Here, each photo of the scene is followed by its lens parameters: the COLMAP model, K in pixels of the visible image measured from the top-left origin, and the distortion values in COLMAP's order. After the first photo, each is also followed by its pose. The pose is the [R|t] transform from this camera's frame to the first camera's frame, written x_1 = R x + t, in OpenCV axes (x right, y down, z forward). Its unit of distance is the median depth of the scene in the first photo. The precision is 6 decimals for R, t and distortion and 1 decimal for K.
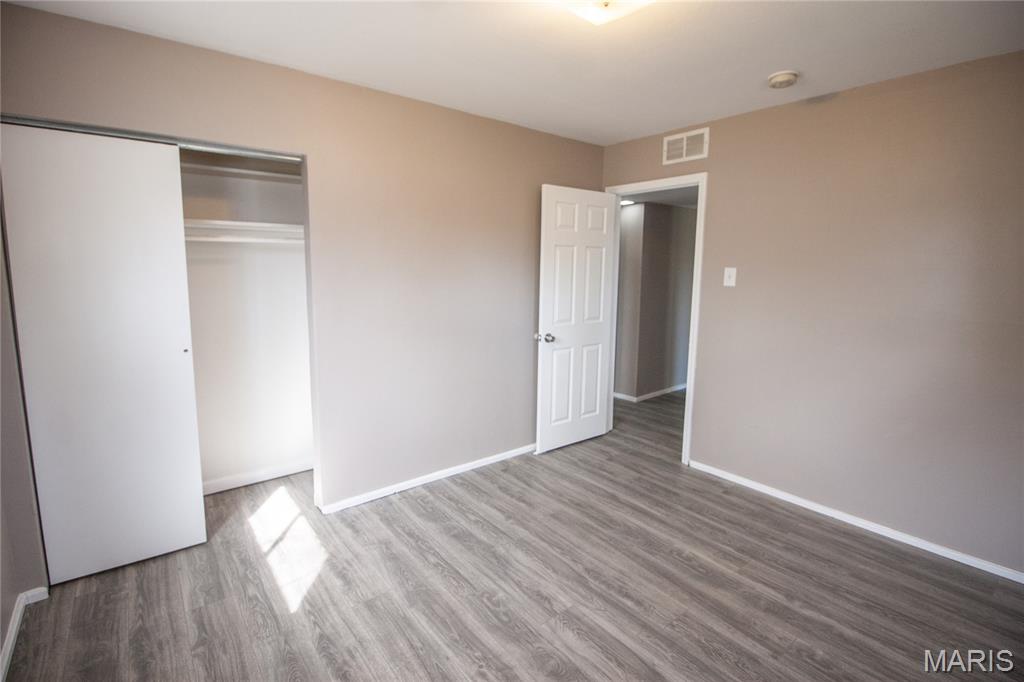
lens RADIAL K [[474.7, 0, 509.2], [0, 474.7, 329.1], [0, 0, 1]] dist [-0.001821, -0.000138]
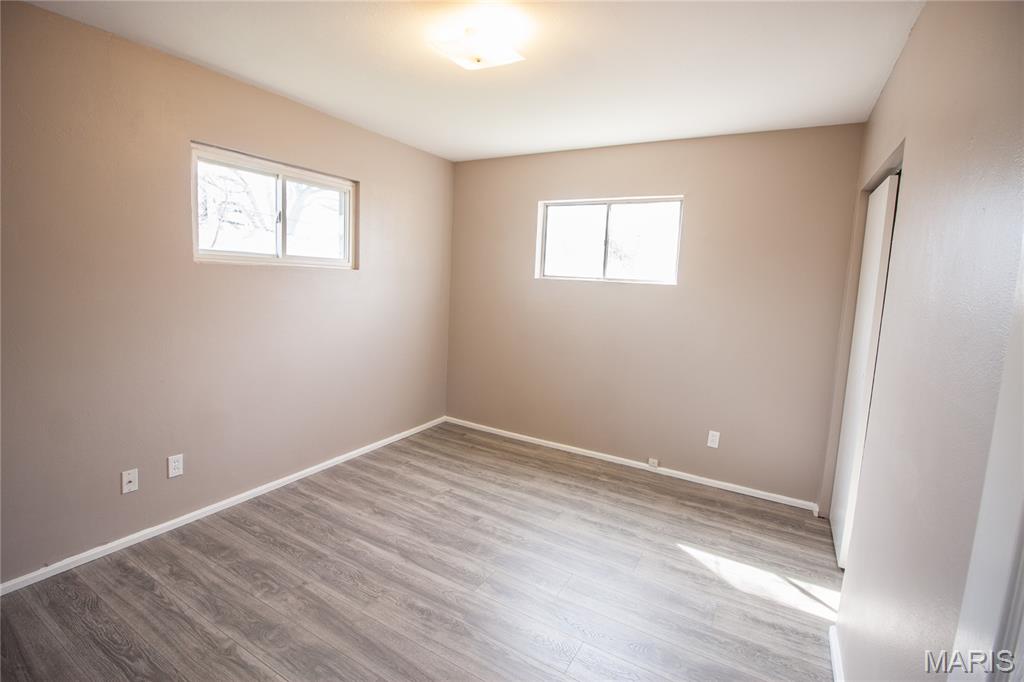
lens RADIAL K [[474.7, 0, 509.2], [0, 474.7, 329.1], [0, 0, 1]] dist [-0.001821, -0.000138]
pose [[-0.929829, -0.012524, -0.367780, 0.455701], [-0.101879, 0.969118, 0.224570, -0.228604], [0.353609, 0.246281, -0.902389, 1.828731]]
